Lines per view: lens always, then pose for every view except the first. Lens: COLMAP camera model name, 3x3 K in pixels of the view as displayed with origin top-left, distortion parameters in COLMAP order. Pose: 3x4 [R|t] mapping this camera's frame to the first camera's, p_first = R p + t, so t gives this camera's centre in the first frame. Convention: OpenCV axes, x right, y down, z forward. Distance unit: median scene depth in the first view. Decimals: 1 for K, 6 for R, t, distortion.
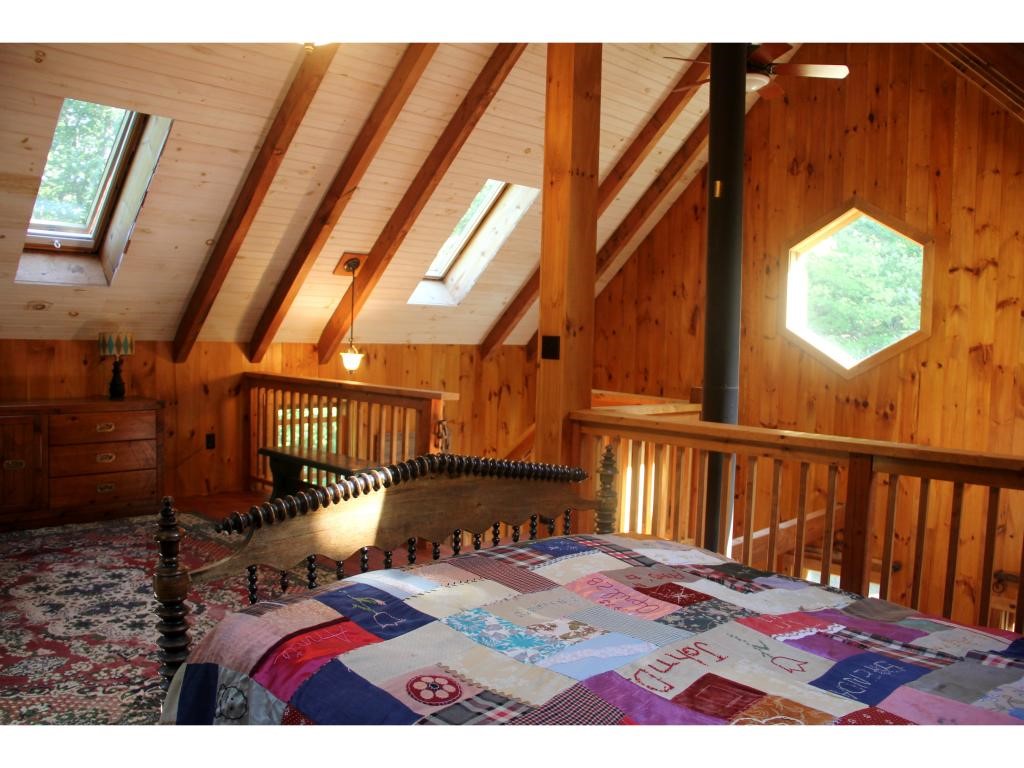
lens RADIAL K [[854.6, 0, 522.9], [0, 854.6, 383.5], [0, 0, 1]] dist [-0.174824, 0.148260]
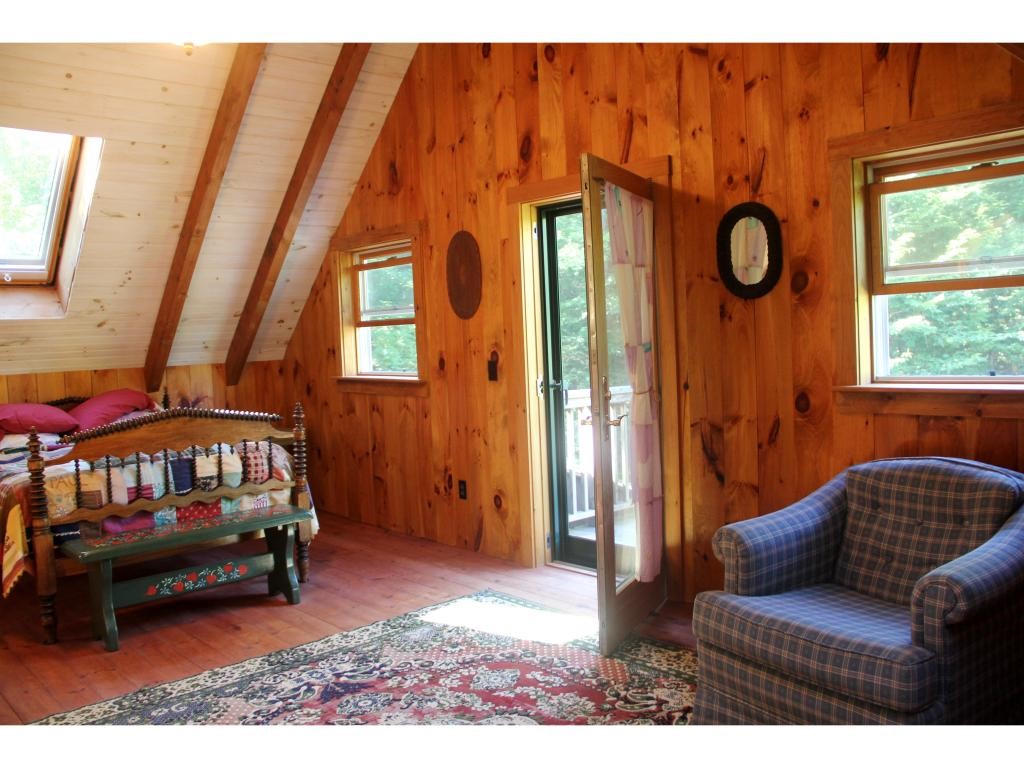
lens RADIAL K [[854.6, 0, 522.9], [0, 854.6, 383.5], [0, 0, 1]] dist [-0.174824, 0.148260]
pose [[-0.999011, 0.011487, 0.042953, -0.659529], [0.016821, 0.991891, 0.125973, -0.136964], [-0.041158, 0.126570, -0.991103, 1.906820]]
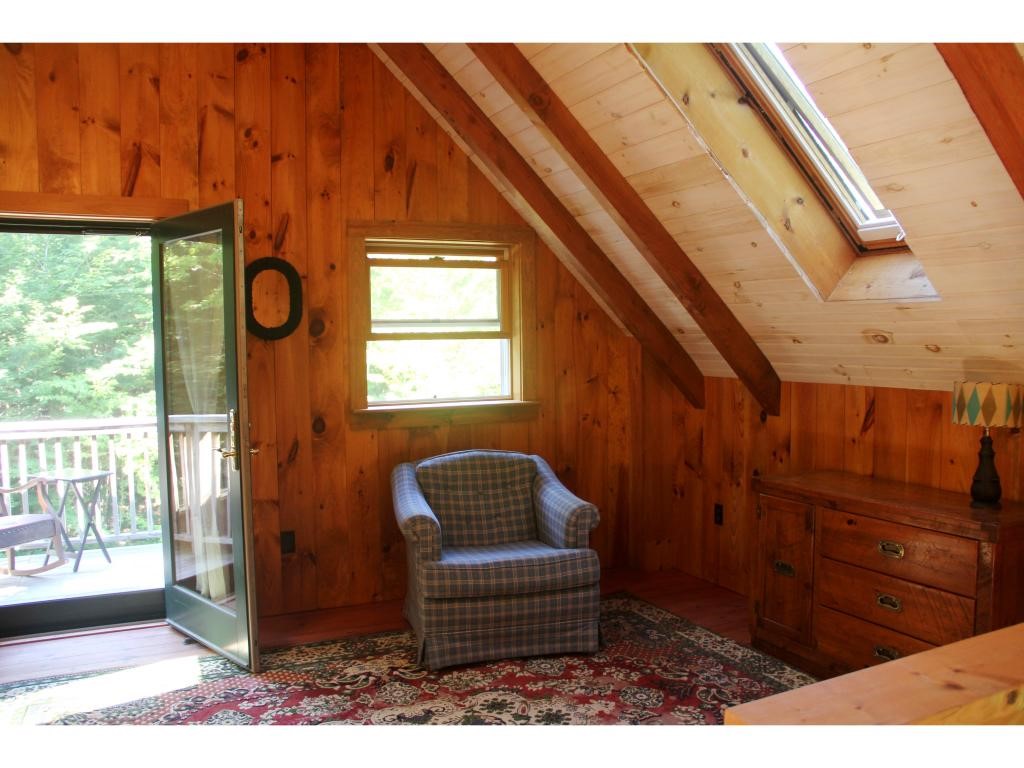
lens RADIAL K [[854.6, 0, 522.9], [0, 854.6, 383.5], [0, 0, 1]] dist [-0.174824, 0.148260]
pose [[-0.346971, 0.022598, -0.937604, 0.179982], [-0.059810, 0.997142, 0.046166, -0.118365], [0.935967, 0.072096, -0.344628, 1.585648]]
